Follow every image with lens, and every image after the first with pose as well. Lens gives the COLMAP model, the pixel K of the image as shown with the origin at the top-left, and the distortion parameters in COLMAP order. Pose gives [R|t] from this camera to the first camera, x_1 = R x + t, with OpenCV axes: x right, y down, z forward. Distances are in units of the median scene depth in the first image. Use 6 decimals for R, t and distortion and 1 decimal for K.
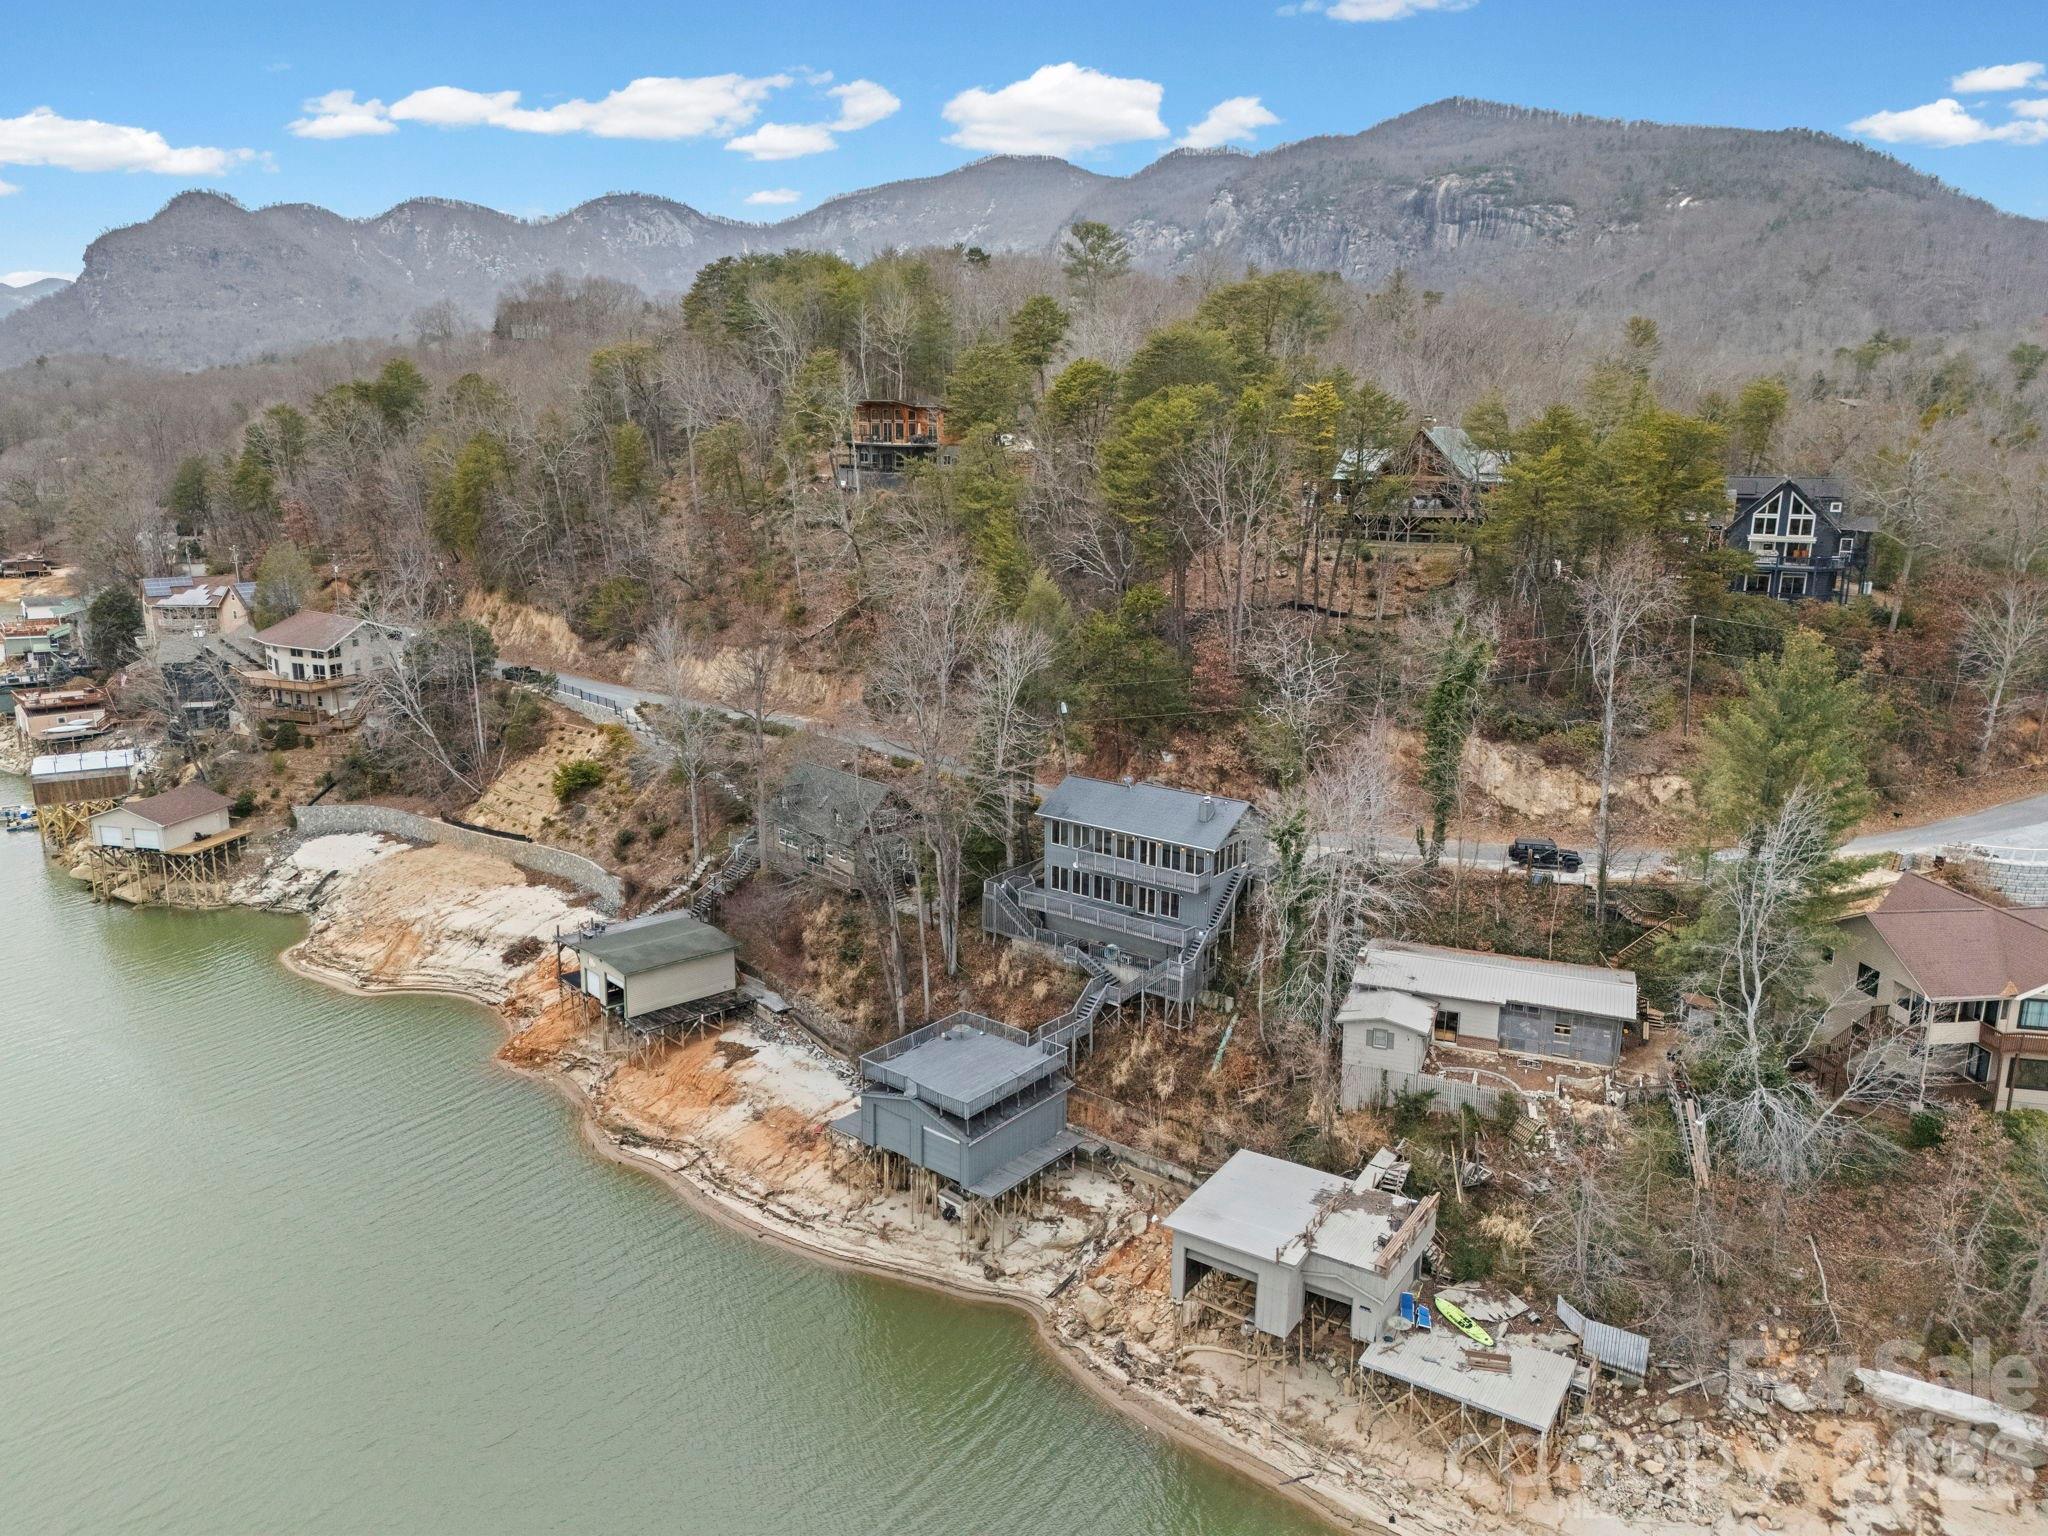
lens RADIAL K [[1500.8, 0, 1024.1], [0, 1500.8, 794.7], [0, 0, 1]] dist [0.069734, -0.050929]
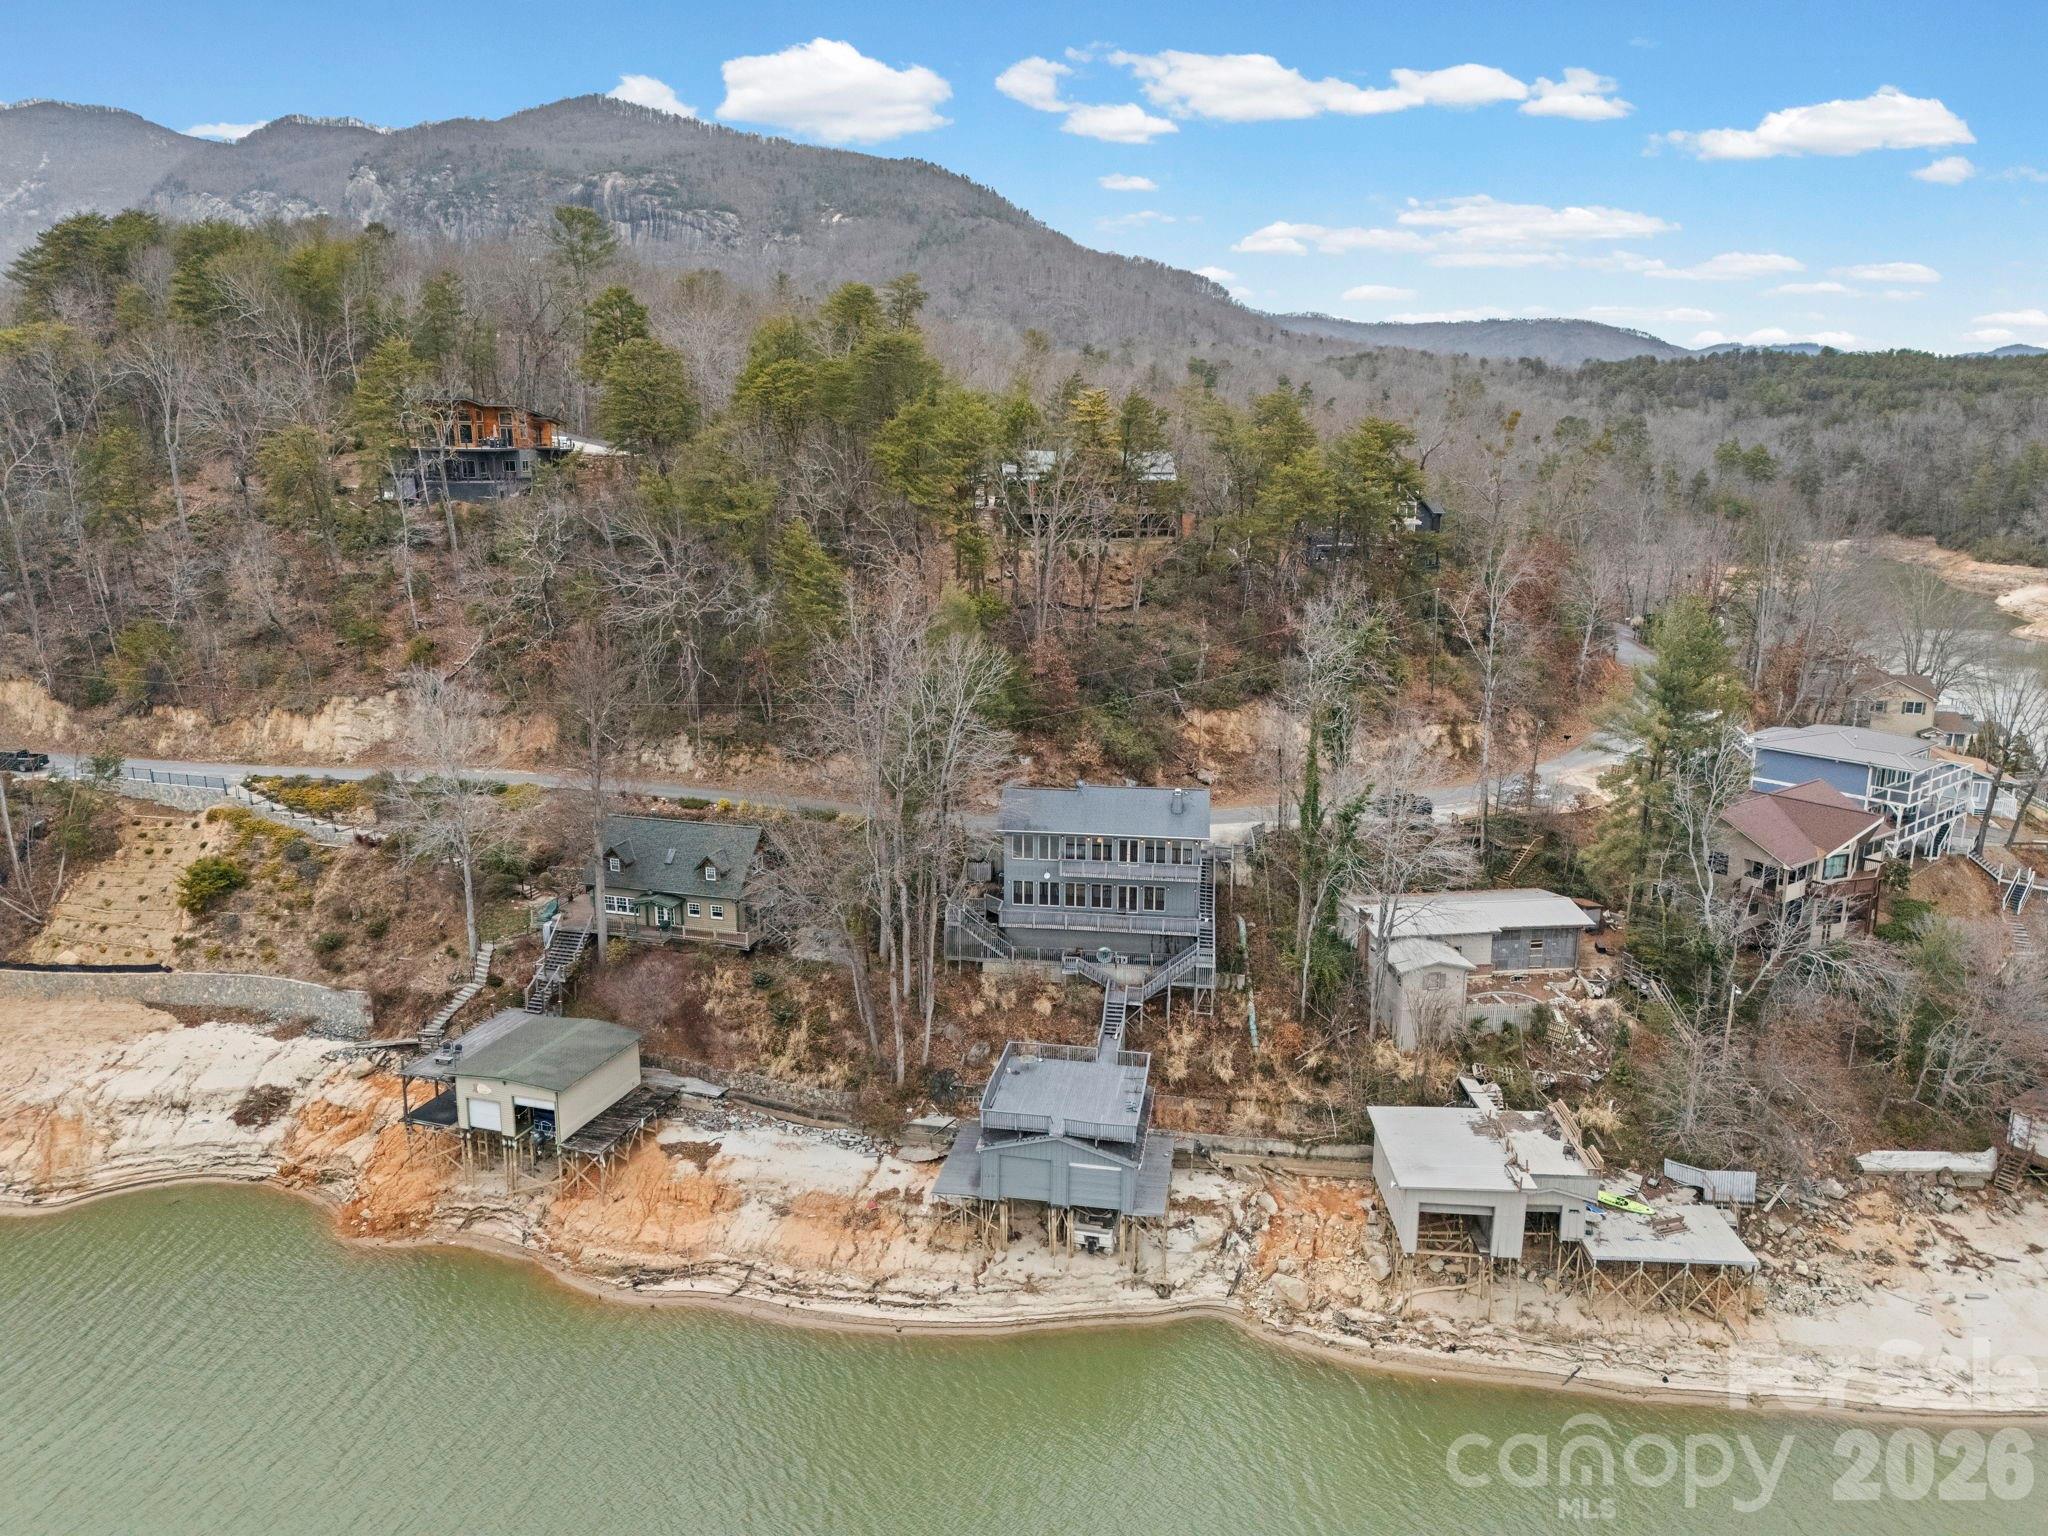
lens RADIAL K [[1500.8, 0, 1024.1], [0, 1500.8, 794.7], [0, 0, 1]] dist [0.069734, -0.050929]
pose [[0.861690, -0.127918, 0.491048, -0.475588], [0.127023, 0.991271, 0.035326, -0.044705], [-0.491280, 0.031934, 0.870416, 0.152676]]
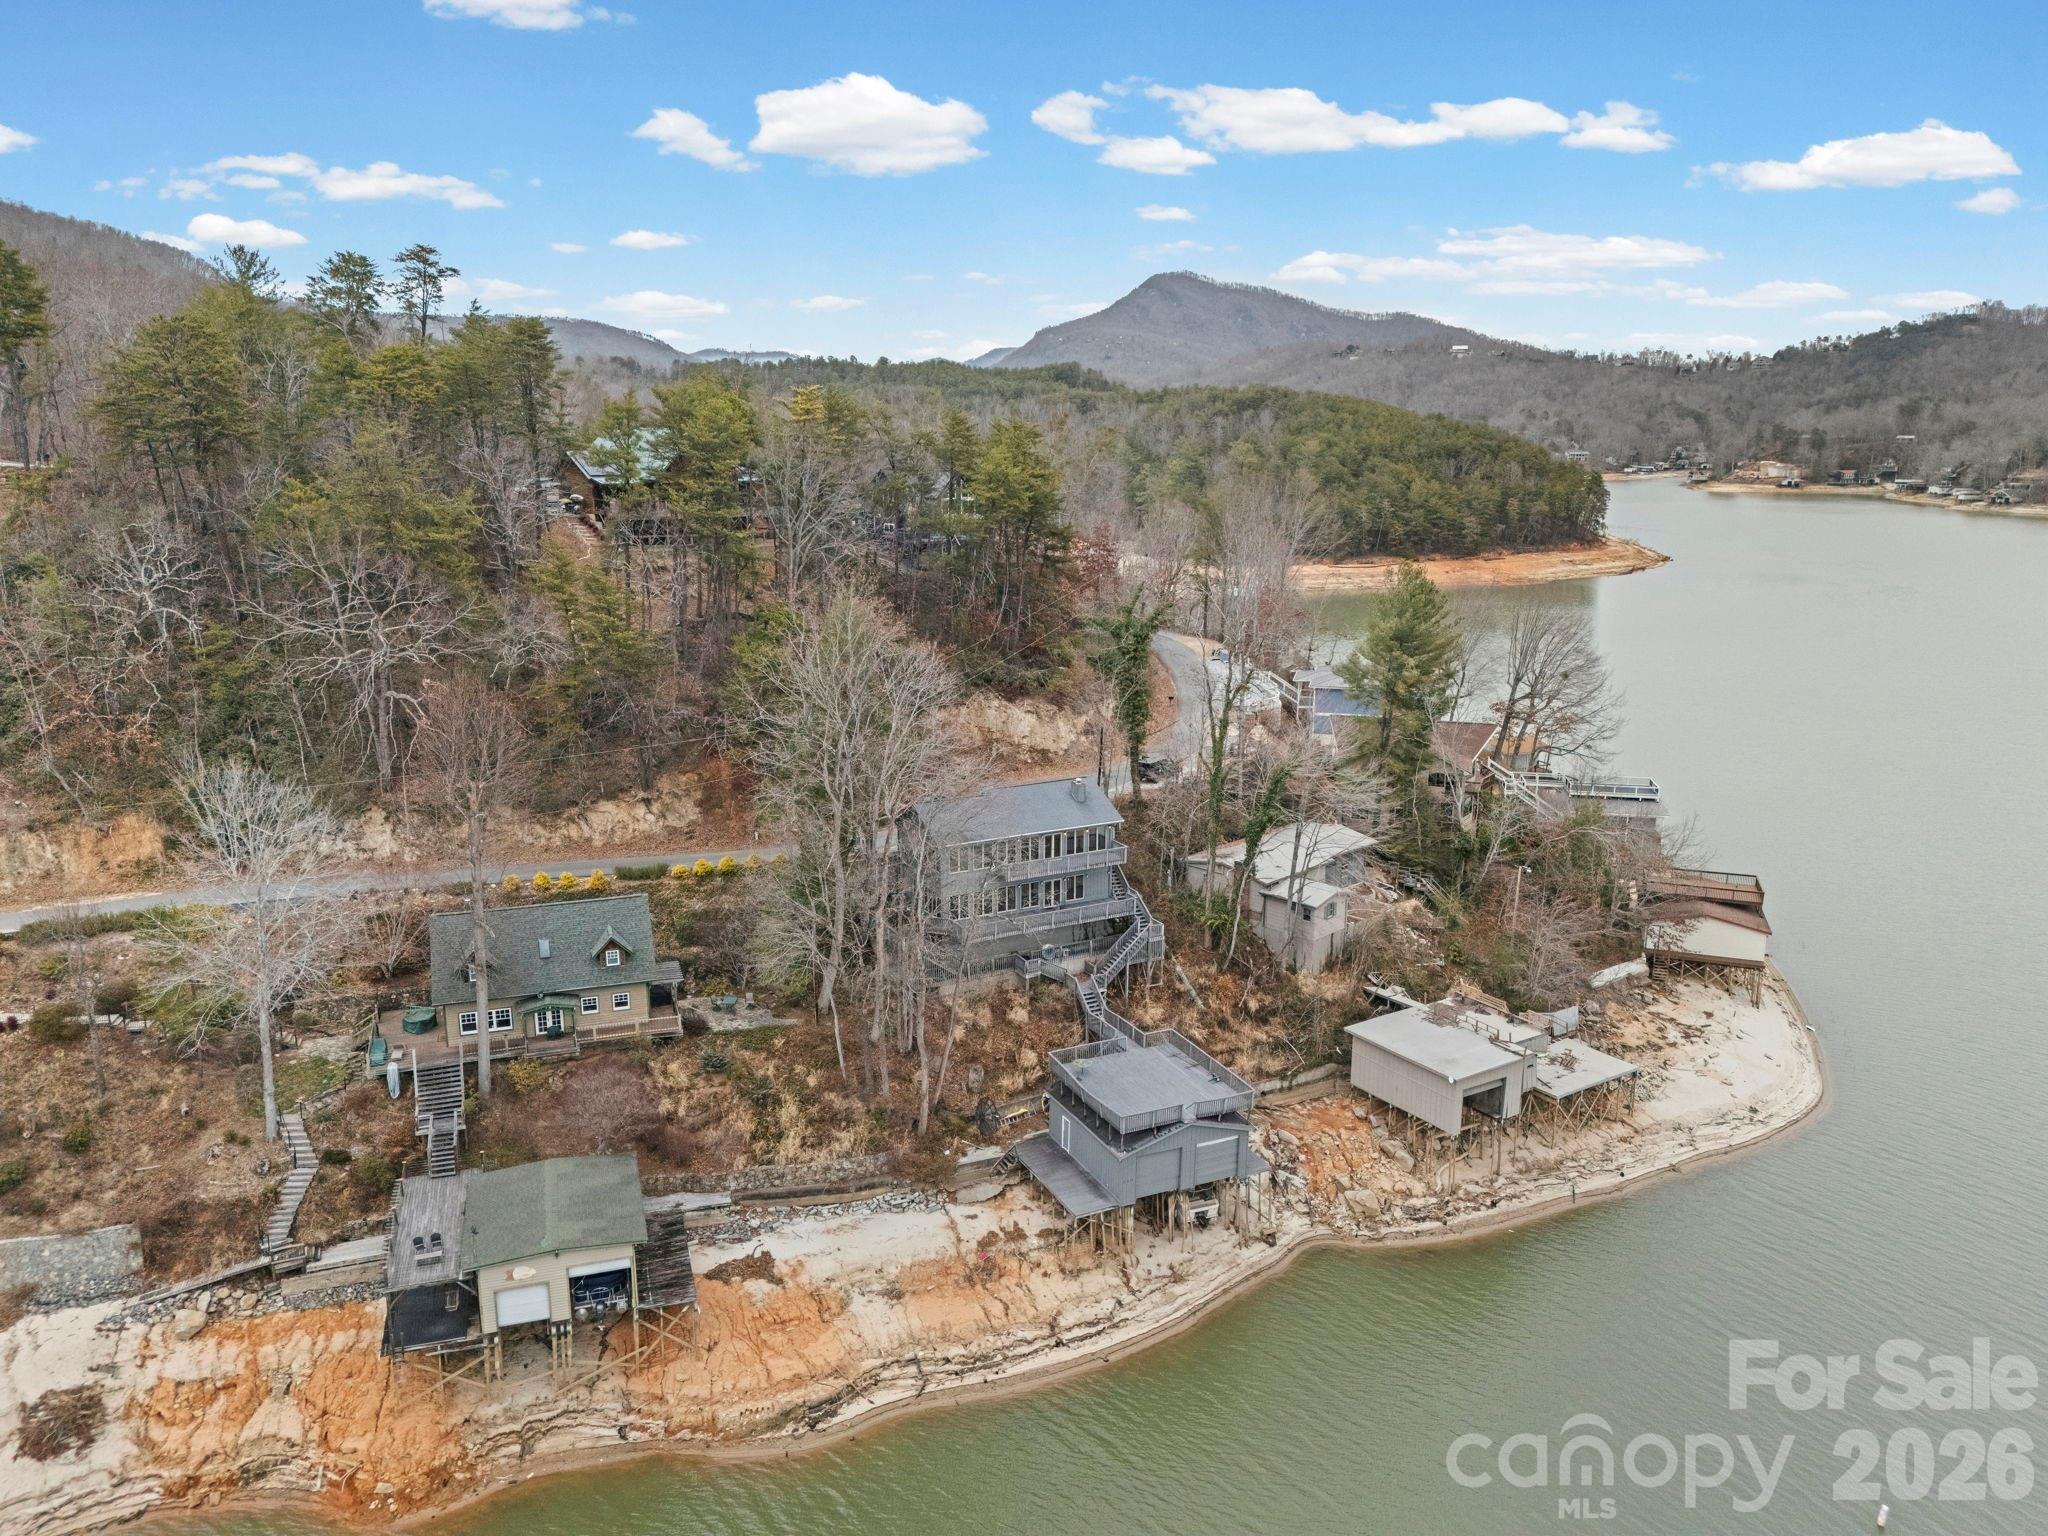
lens RADIAL K [[1495.6, 0, 1025.4], [0, 1495.6, 795.6], [0, 0, 1]] dist [0.060066, -0.036609]
pose [[0.406892, -0.231606, 0.883628, -0.823734], [0.226308, 0.962727, 0.148128, -0.150952], [-0.884999, 0.139700, 0.444140, 0.563609]]
